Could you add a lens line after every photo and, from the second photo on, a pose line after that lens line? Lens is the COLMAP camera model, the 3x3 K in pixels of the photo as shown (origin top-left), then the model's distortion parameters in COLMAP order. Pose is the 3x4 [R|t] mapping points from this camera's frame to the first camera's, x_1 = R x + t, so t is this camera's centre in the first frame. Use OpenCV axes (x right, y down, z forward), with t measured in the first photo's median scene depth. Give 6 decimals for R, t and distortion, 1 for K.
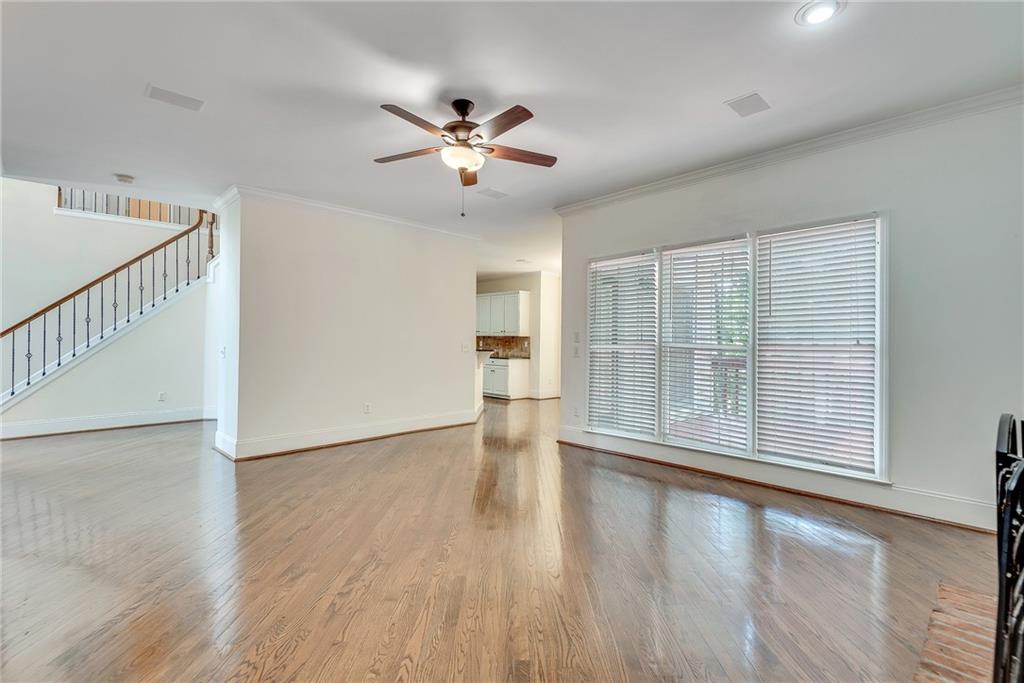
lens RADIAL K [[471.5, 0, 512.0], [0, 471.5, 341.5], [0, 0, 1]] dist [0.039660, -0.021568]
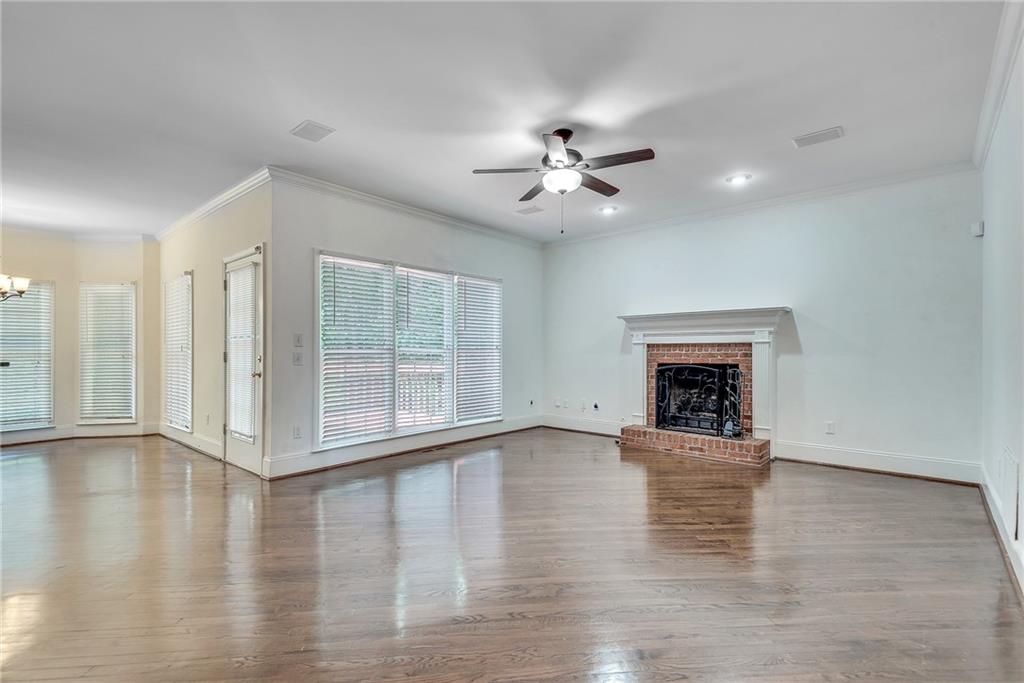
lens RADIAL K [[469.2, 0, 512.5], [0, 469.2, 349.1], [0, 0, 1]] dist [0.037544, -0.000360]
pose [[-0.084709, -0.003710, 0.996399, -0.999191], [0.002259, 0.999990, 0.003915, 0.004243], [-0.996403, 0.002583, -0.084700, 0.997598]]
